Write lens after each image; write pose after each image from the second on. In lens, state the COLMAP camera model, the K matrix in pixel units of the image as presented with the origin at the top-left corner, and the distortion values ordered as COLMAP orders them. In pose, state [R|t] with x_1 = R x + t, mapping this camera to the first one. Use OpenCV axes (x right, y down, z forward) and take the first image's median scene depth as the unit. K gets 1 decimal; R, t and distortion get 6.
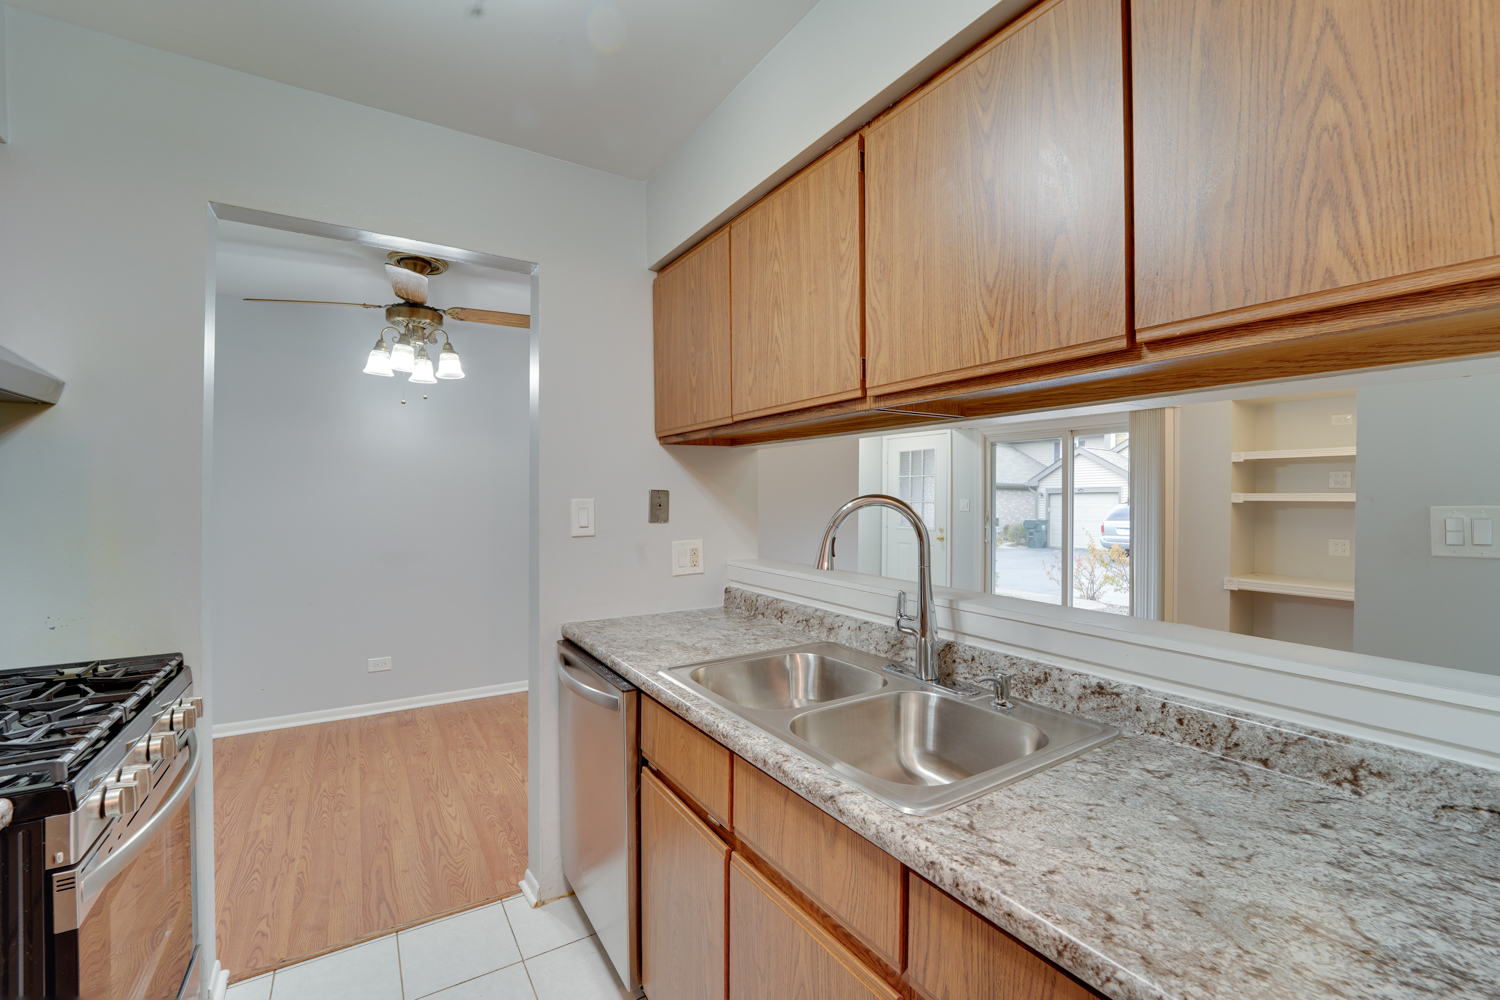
lens RADIAL K [[620.2, 0, 752.0], [0, 620.2, 497.5], [0, 0, 1]] dist [-0.020966, 0.000581]
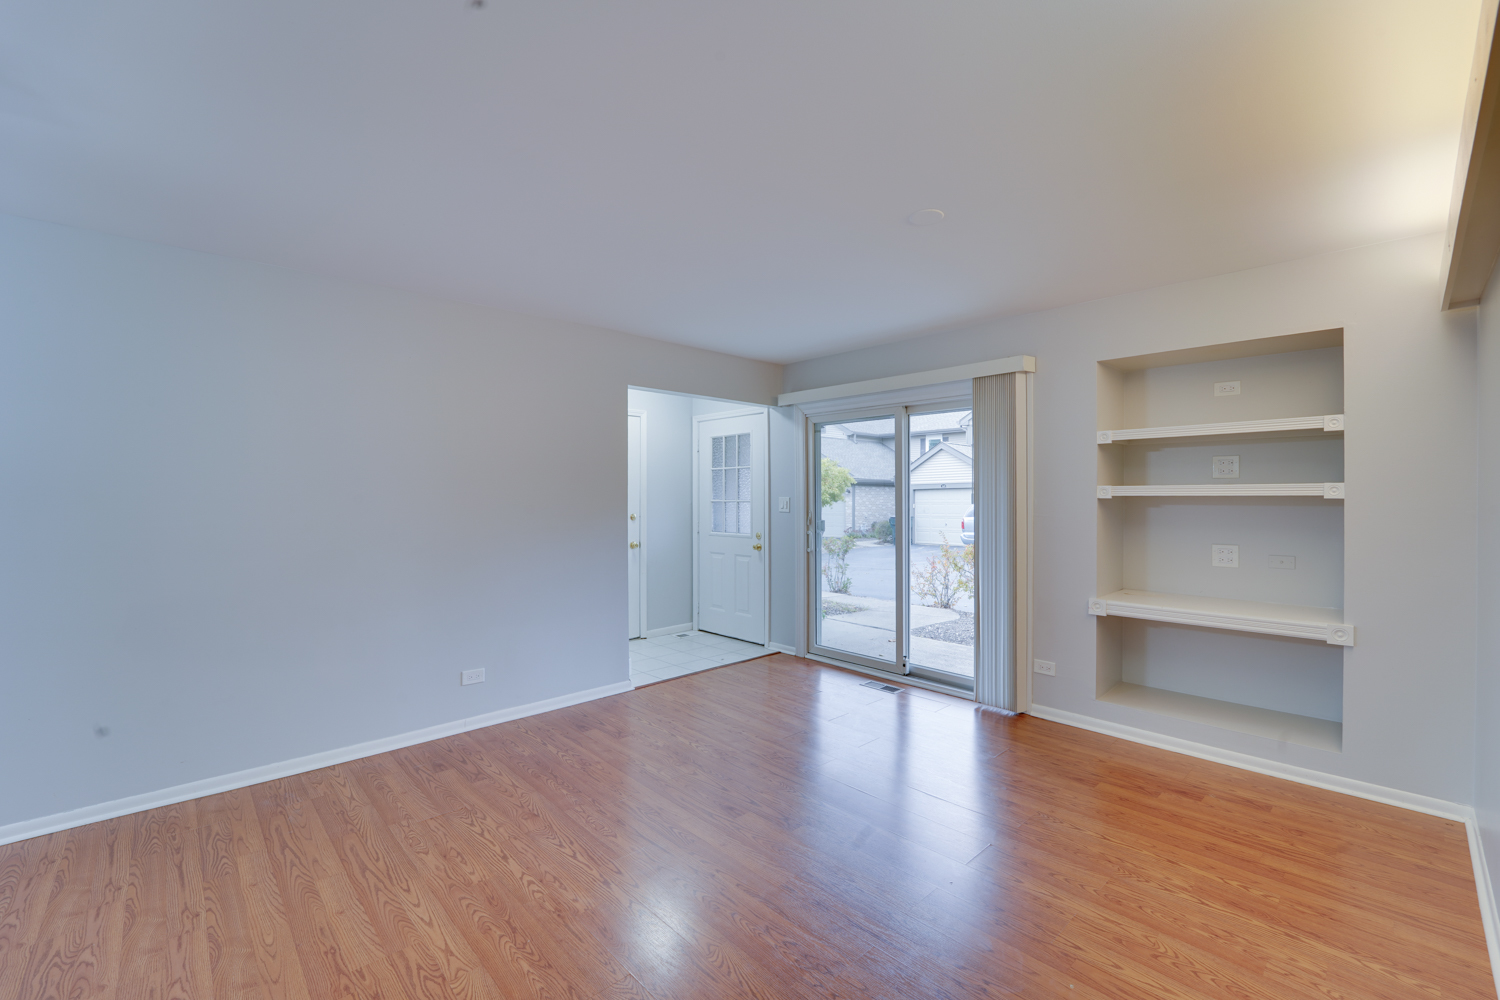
lens RADIAL K [[620.2, 0, 751.6], [0, 620.2, 501.9], [0, 0, 1]] dist [-0.020966, 0.000581]
pose [[0.984860, -0.010755, 0.173018, 0.650119], [0.008991, 0.999899, 0.010973, 0.001477], [-0.173119, -0.009252, 0.984858, 0.912206]]
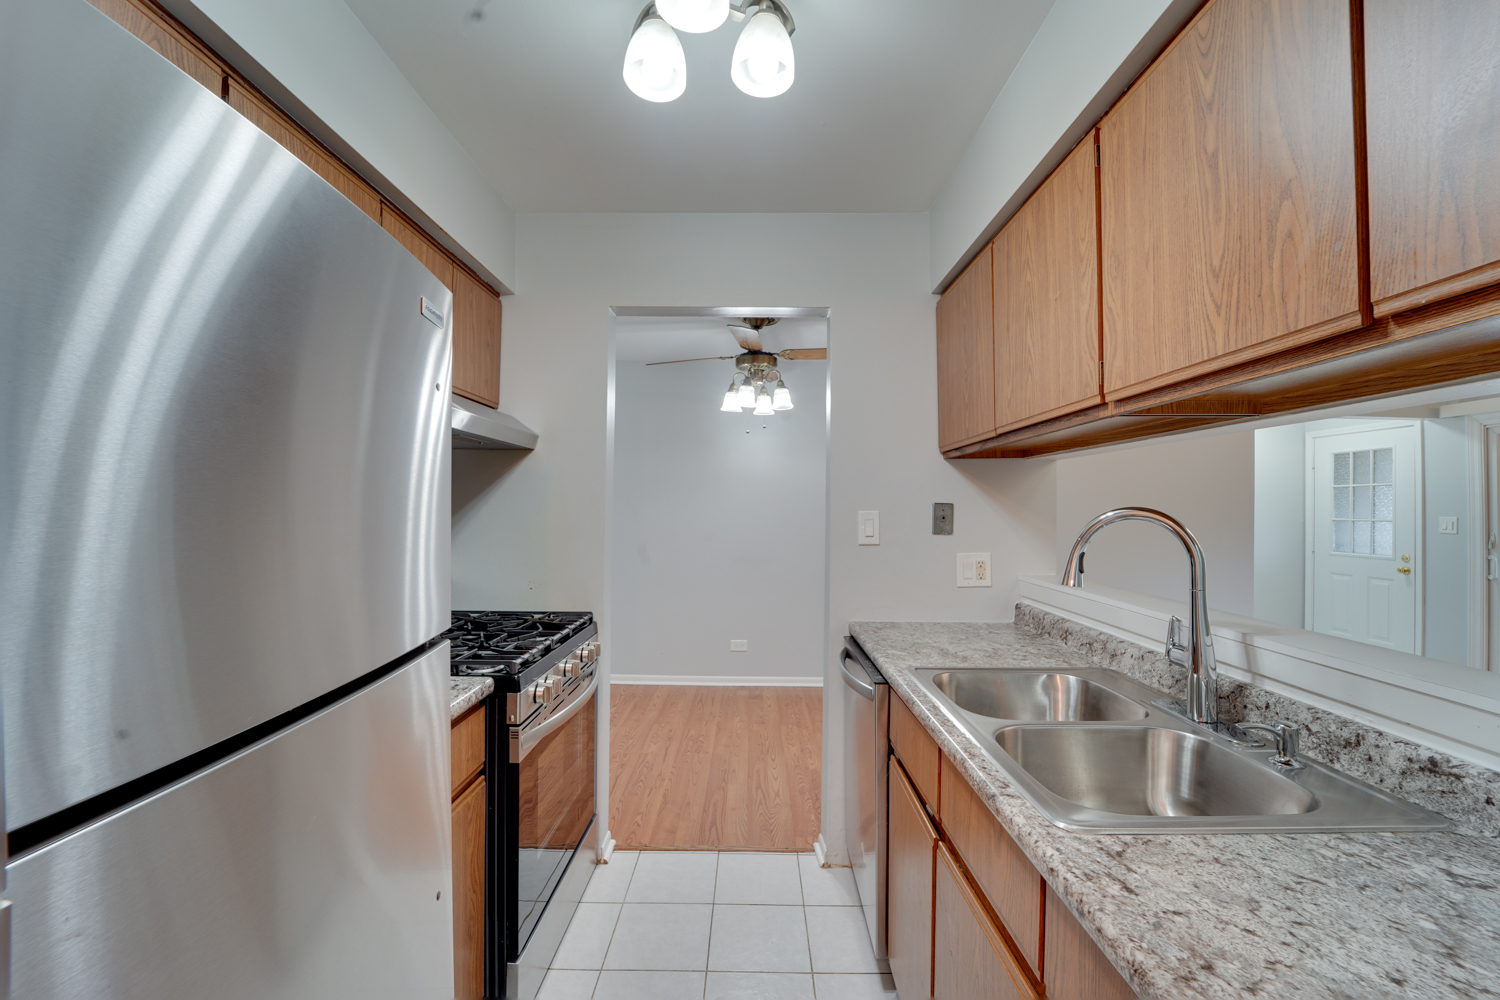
lens RADIAL K [[620.2, 0, 751.7], [0, 620.2, 499.6], [0, 0, 1]] dist [-0.020966, 0.000581]
pose [[0.838457, -0.003550, -0.544956, 0.202187], [-0.006945, 0.999828, -0.017198, 0.003031], [0.544923, 0.018204, 0.838289, -0.058830]]
